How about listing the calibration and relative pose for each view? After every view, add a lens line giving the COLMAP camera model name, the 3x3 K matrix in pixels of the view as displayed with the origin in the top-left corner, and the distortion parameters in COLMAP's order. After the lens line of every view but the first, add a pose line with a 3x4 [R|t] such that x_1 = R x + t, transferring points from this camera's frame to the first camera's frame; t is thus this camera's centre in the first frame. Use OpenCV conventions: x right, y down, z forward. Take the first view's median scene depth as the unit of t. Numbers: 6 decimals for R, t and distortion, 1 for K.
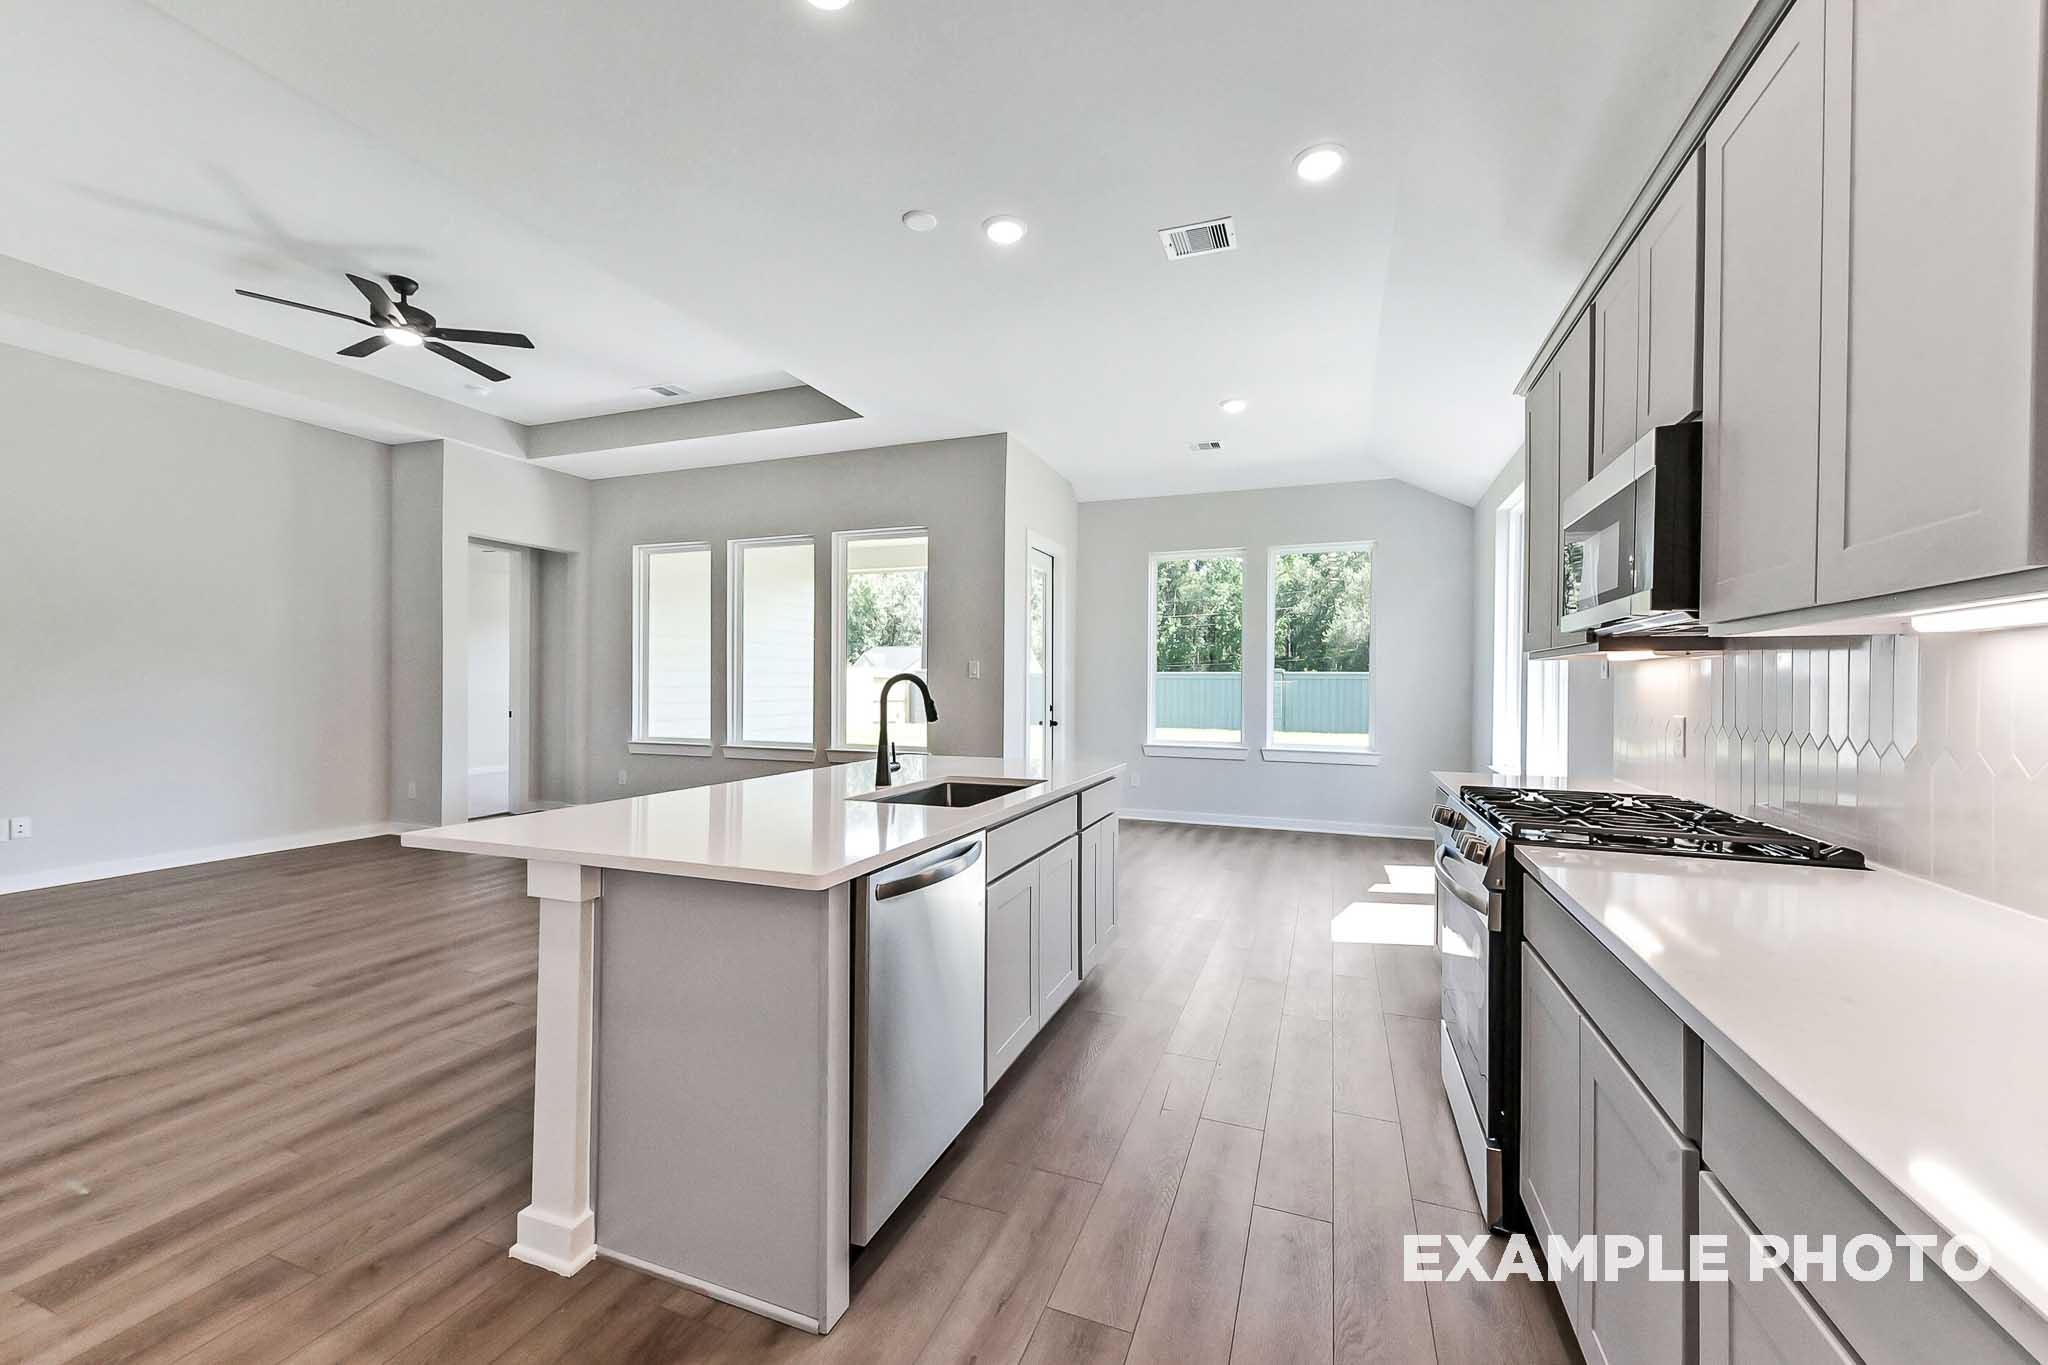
lens RADIAL K [[820.2, 0, 1020.7], [0, 820.2, 688.1], [0, 0, 1]] dist [0.019907, -0.000066]
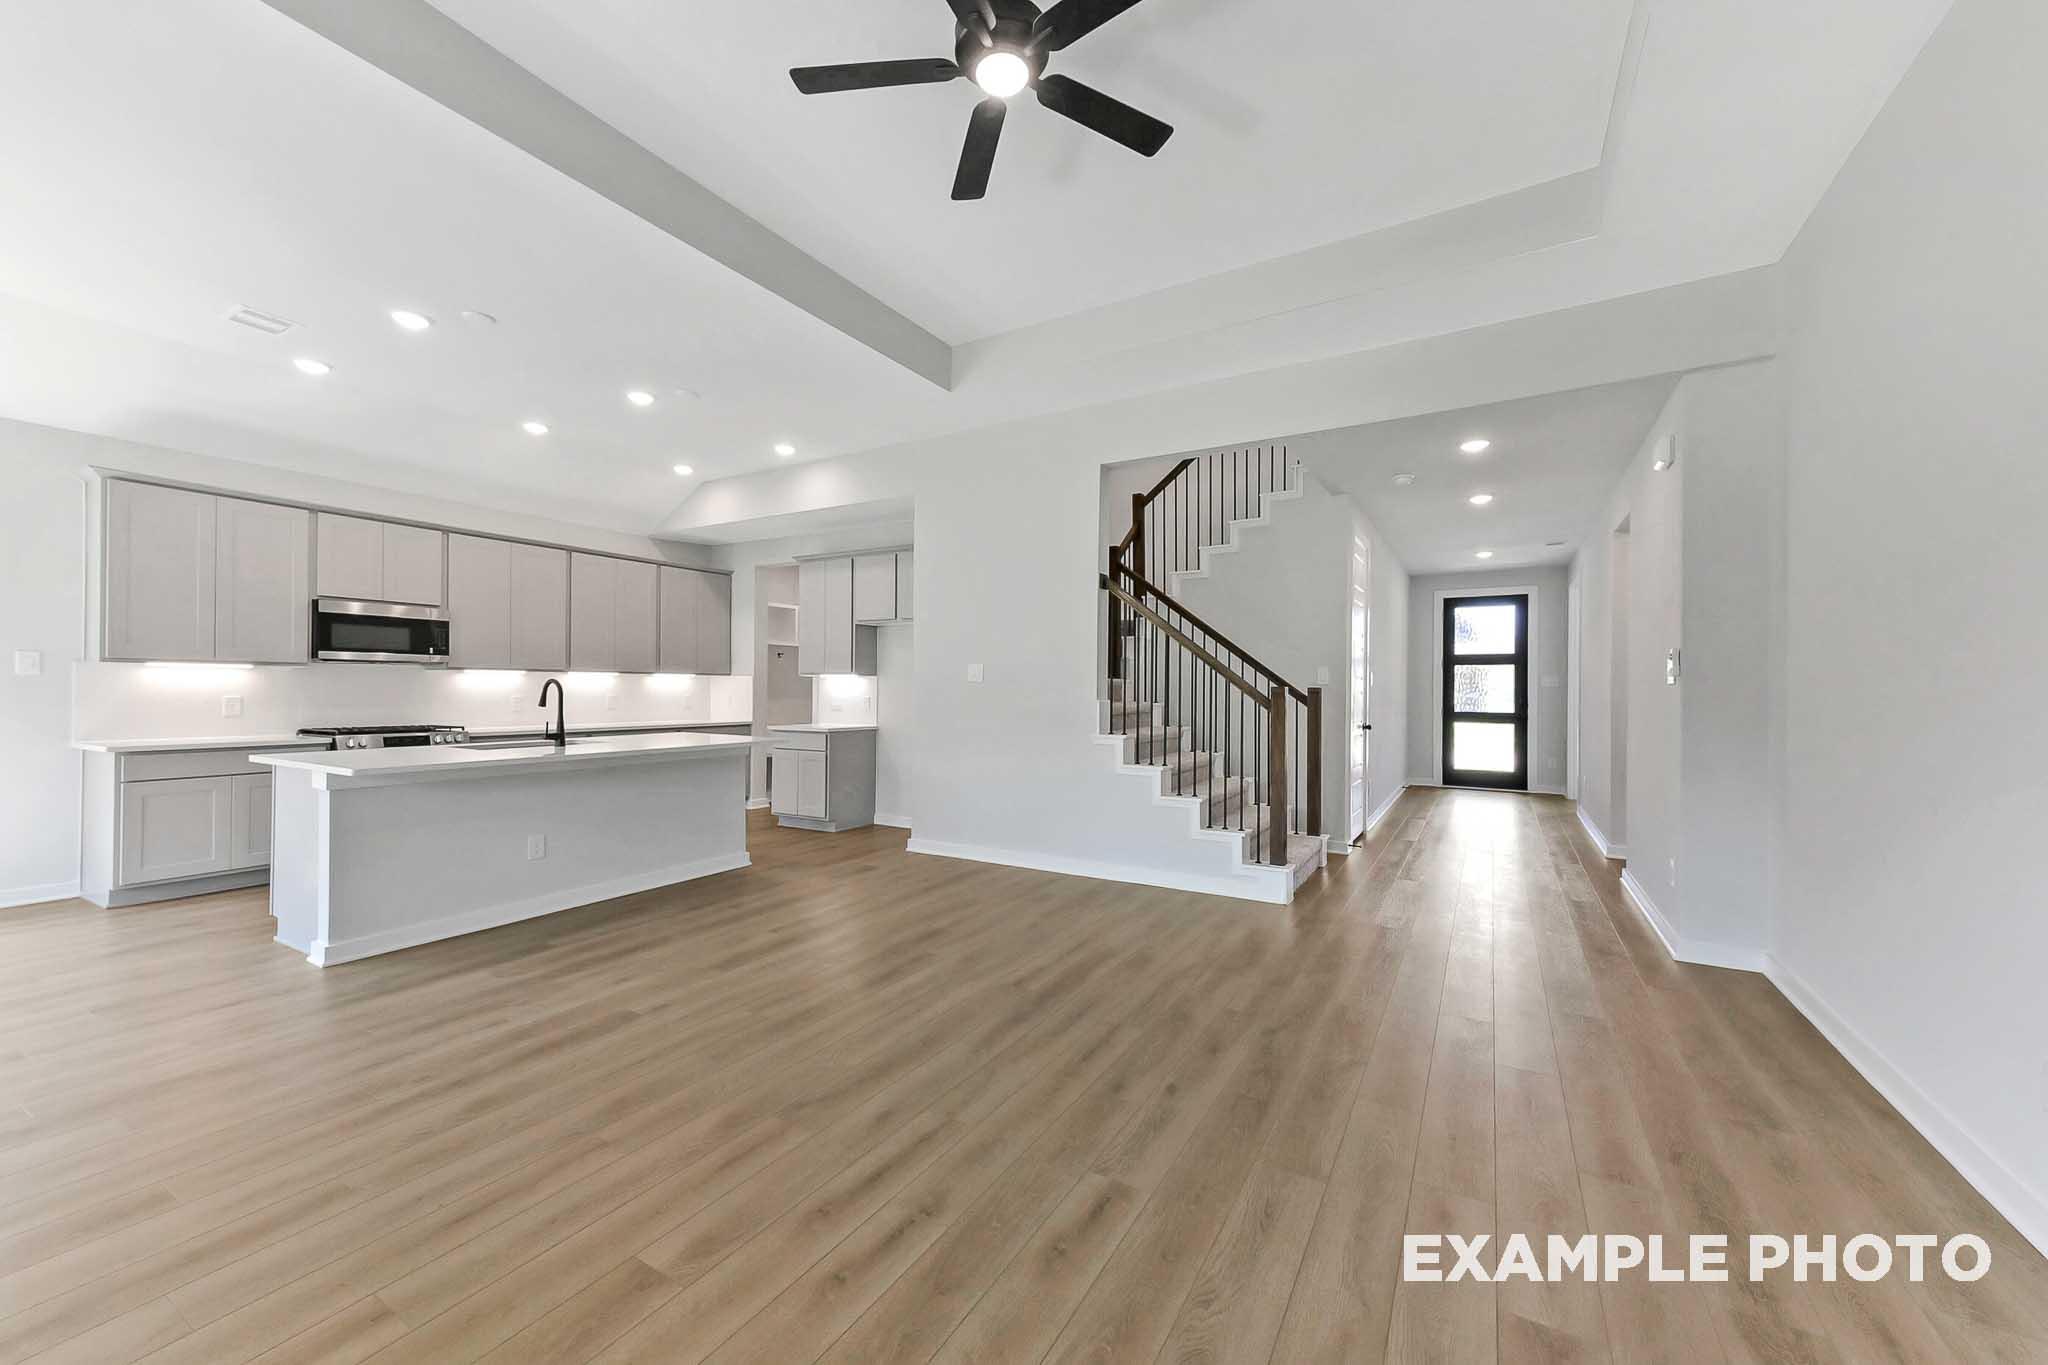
lens RADIAL K [[802.3, 0, 1017.1], [0, 802.3, 684.1], [0, 0, 1]] dist [0.003966, 0.000035]
pose [[-0.984986, -0.011132, 0.172272, -0.593713], [-0.011616, 0.999931, -0.001806, -0.007354], [-0.172240, -0.003780, -0.985048, 1.071128]]
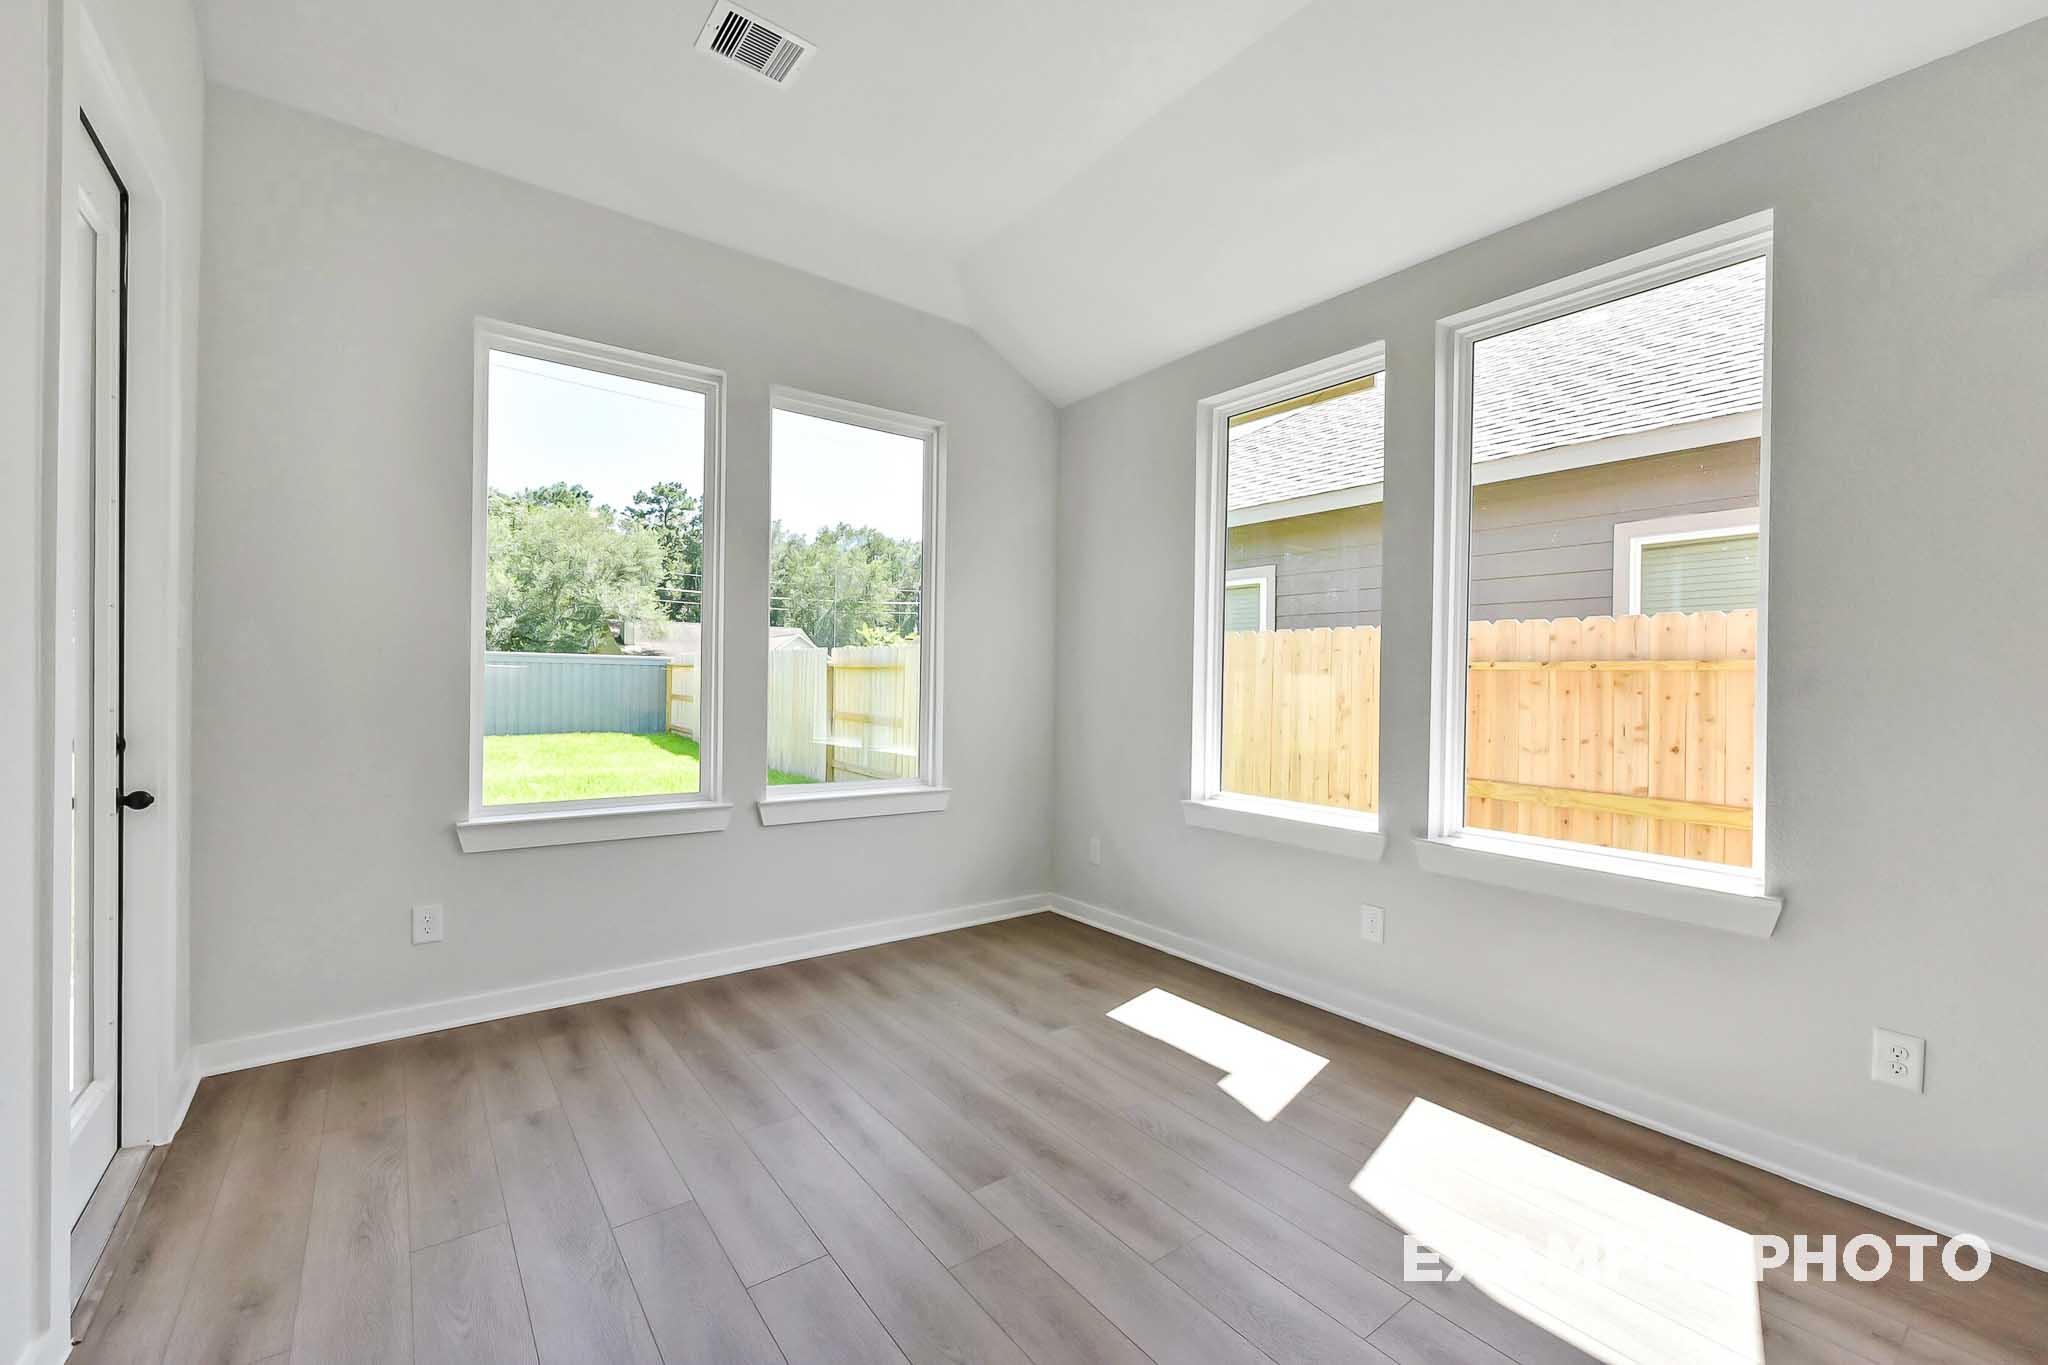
lens RADIAL K [[838.3, 0, 1000.9], [0, 838.3, 683.9], [0, 0, 1]] dist [0.007126, 0.000023]
pose [[0.539495, -0.000770, 0.841989, -0.046999], [-0.009291, 0.999933, 0.006867, -0.000666], [-0.841938, -0.011528, 0.539451, 0.672542]]
